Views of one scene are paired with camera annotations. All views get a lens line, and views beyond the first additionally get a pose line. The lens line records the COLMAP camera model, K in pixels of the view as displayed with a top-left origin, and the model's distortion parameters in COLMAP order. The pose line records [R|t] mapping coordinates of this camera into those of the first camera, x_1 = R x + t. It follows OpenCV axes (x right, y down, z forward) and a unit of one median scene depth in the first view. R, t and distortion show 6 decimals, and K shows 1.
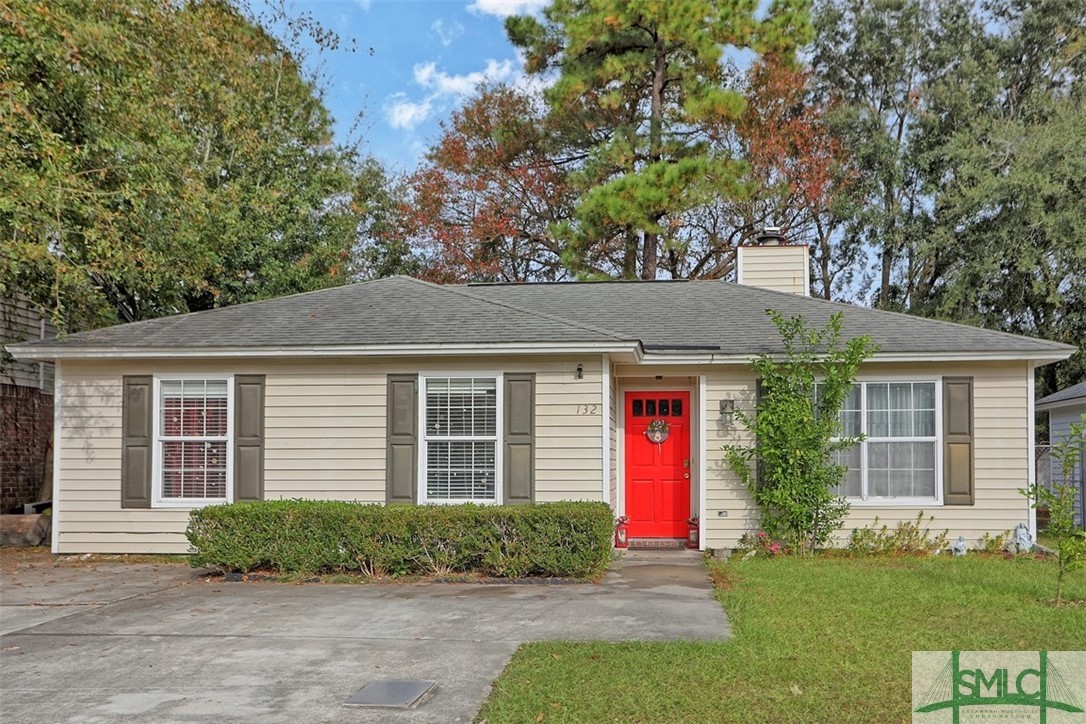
lens RADIAL K [[1060.2, 0, 593.3], [0, 1060.2, 379.4], [0, 0, 1]] dist [0.046466, 0.000000]
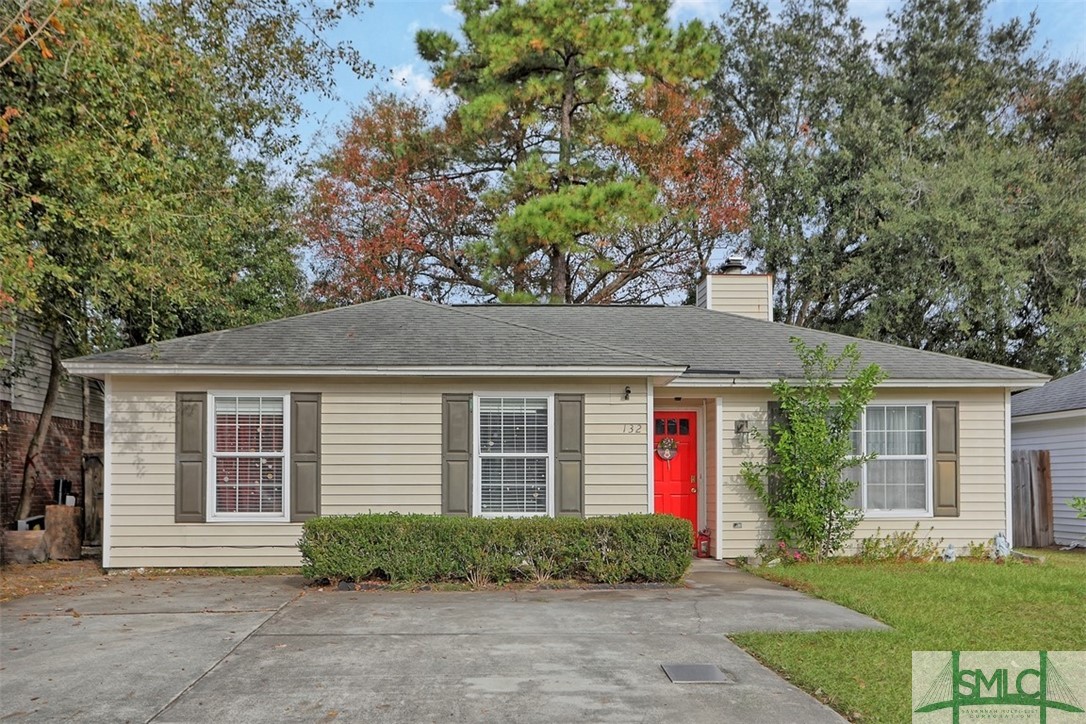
lens RADIAL K [[1080.8, 0, 569.2], [0, 1080.8, 387.5], [0, 0, 1]] dist [0.046190, 0.000000]
pose [[0.990481, 0.011885, 0.137138, -0.212359], [-0.011247, 0.999922, -0.005431, -0.006492], [-0.137192, 0.003837, 0.990537, -0.074287]]
